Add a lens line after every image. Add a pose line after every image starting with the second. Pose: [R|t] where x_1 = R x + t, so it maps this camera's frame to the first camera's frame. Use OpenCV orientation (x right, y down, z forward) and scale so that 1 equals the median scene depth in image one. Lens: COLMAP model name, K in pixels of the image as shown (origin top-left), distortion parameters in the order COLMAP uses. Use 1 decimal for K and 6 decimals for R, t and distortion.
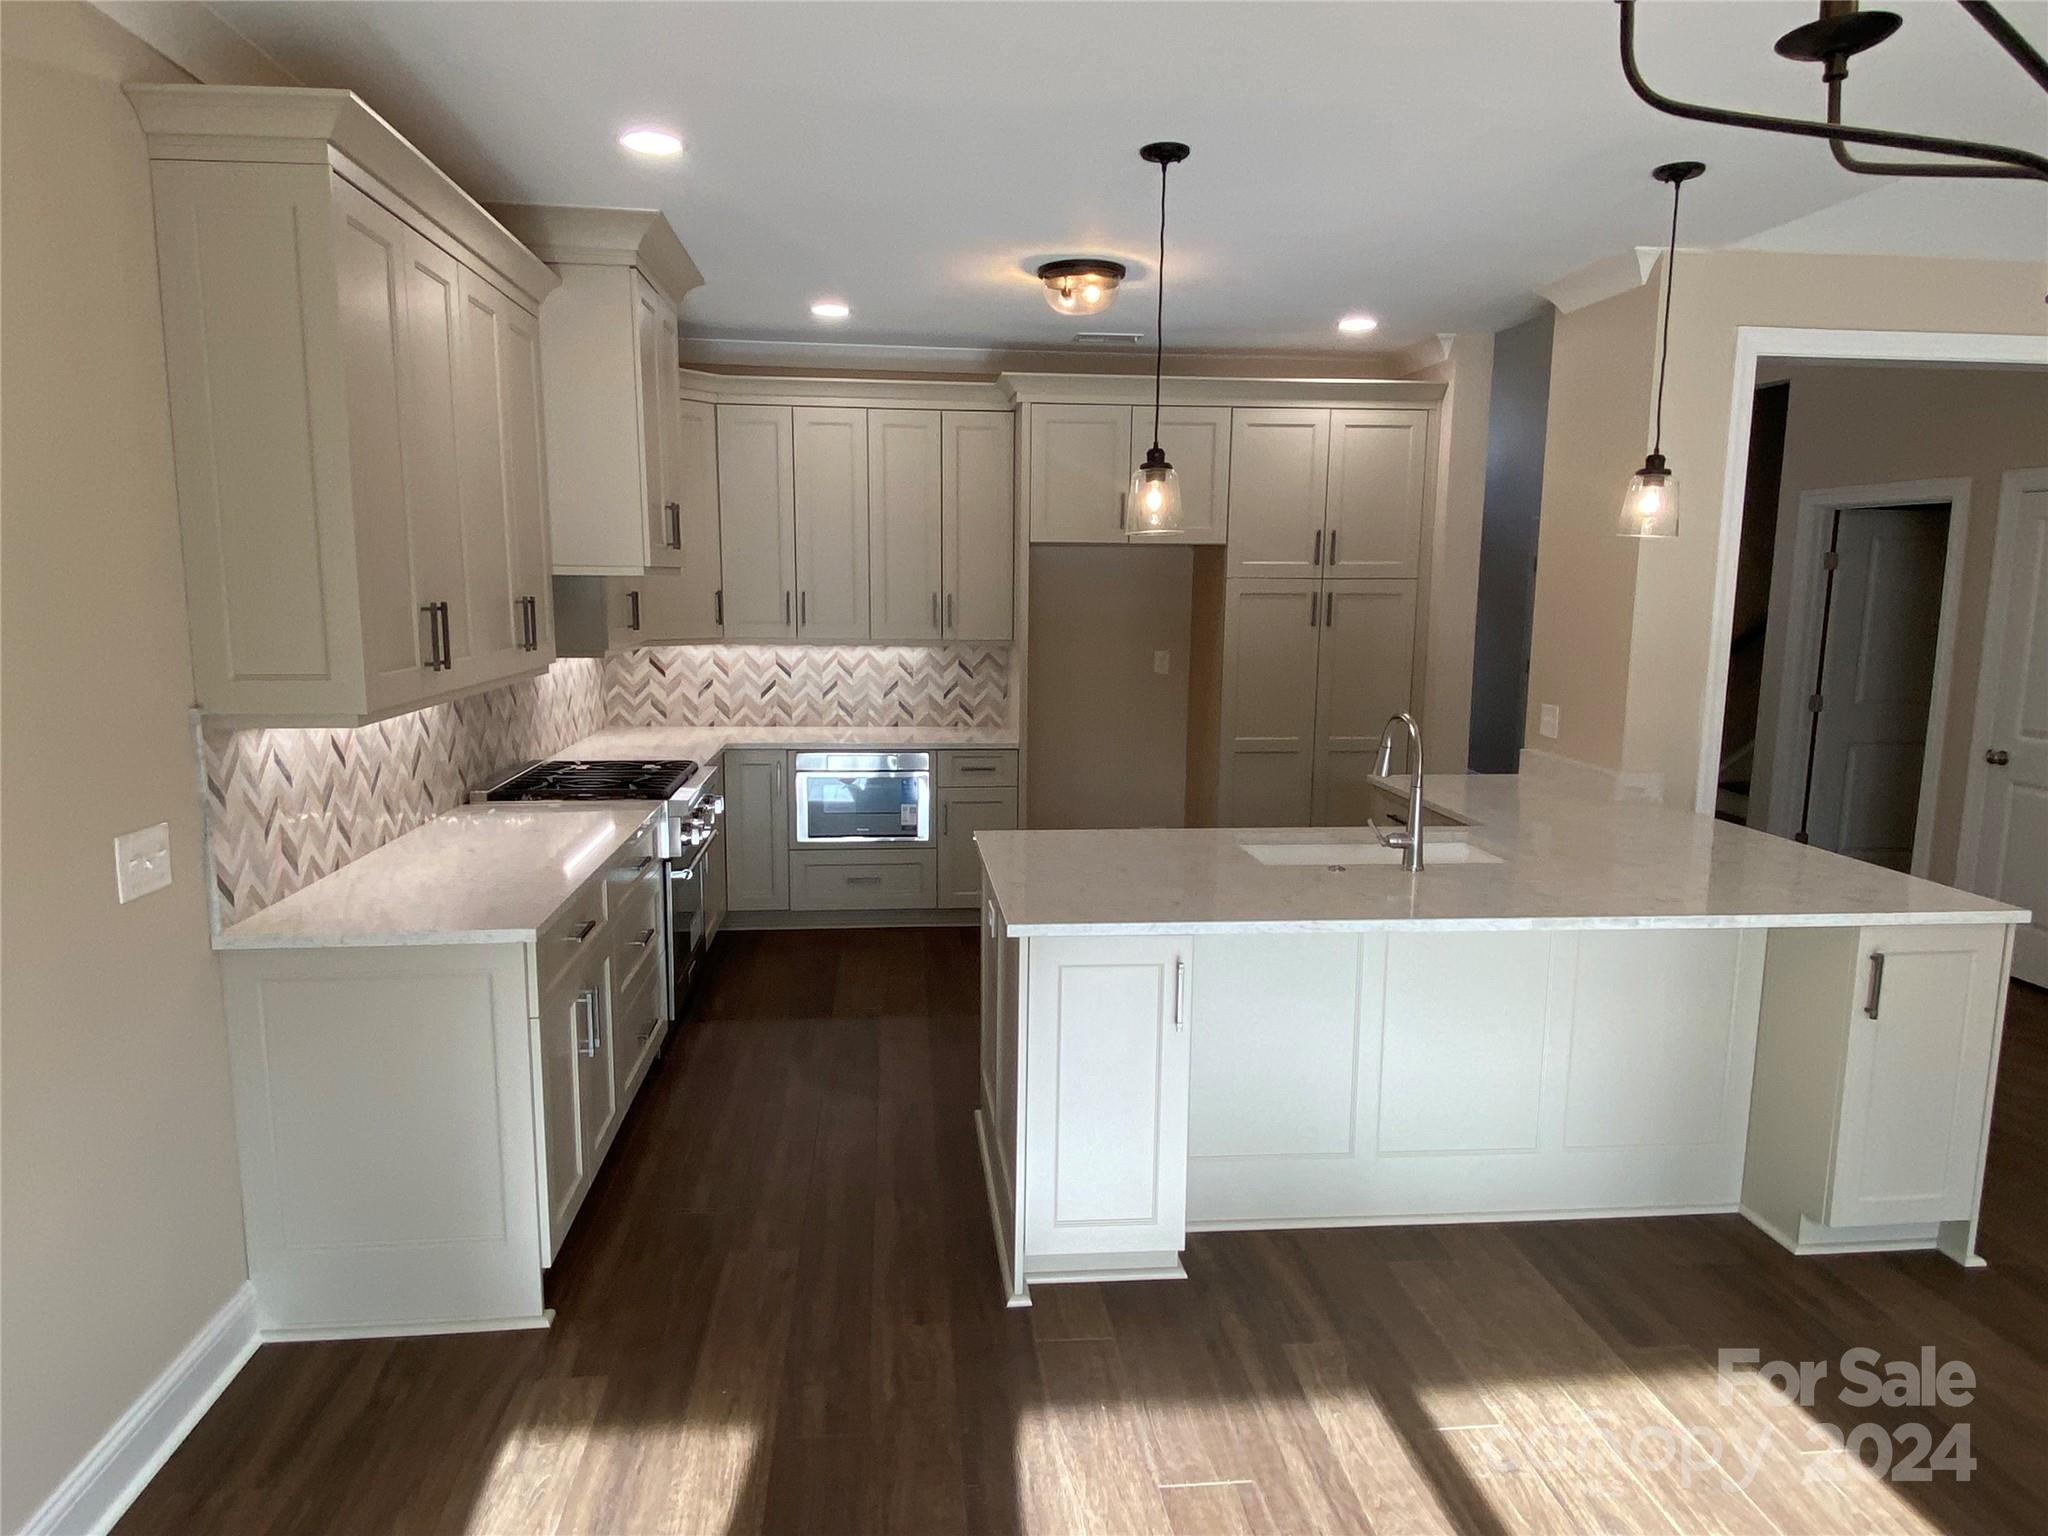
lens RADIAL K [[1308.0, 0, 1019.3], [0, 1308.0, 763.0], [0, 0, 1]] dist [0.036185, -0.029433]
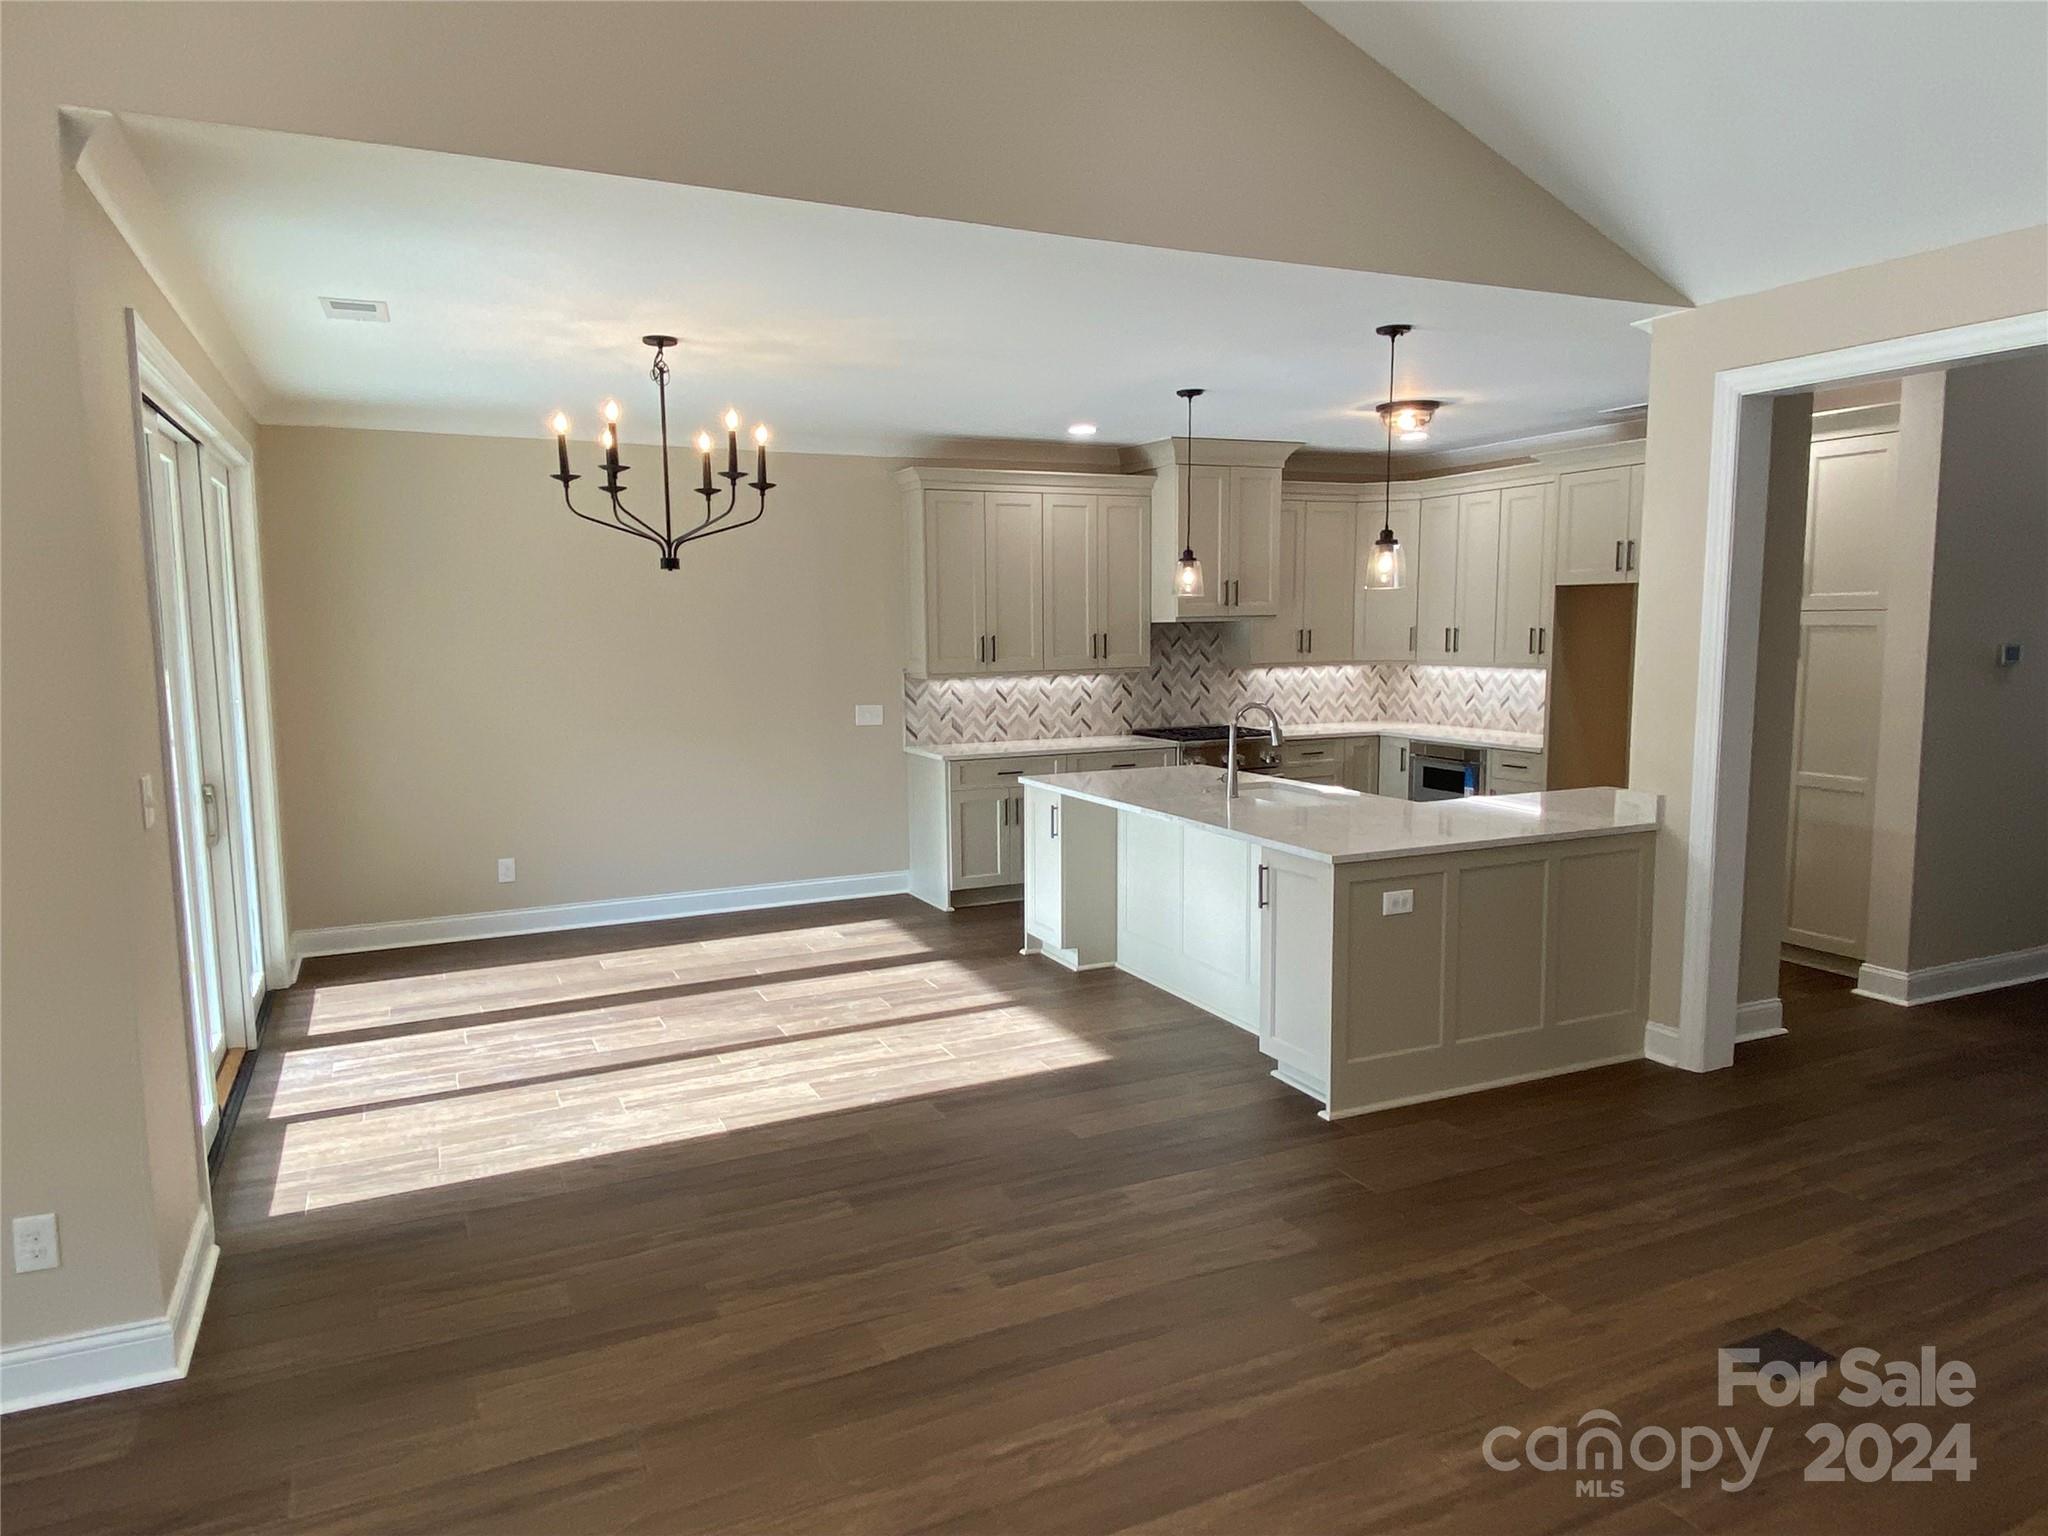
lens RADIAL K [[1308.0, 0, 1008.1], [0, 1308.0, 773.0], [0, 0, 1]] dist [0.036185, -0.029433]
pose [[0.323362, 0.098289, -0.941157, 1.353164], [-0.117413, 0.991073, 0.063161, -0.014994], [0.938963, 0.090081, 0.332016, 0.146744]]
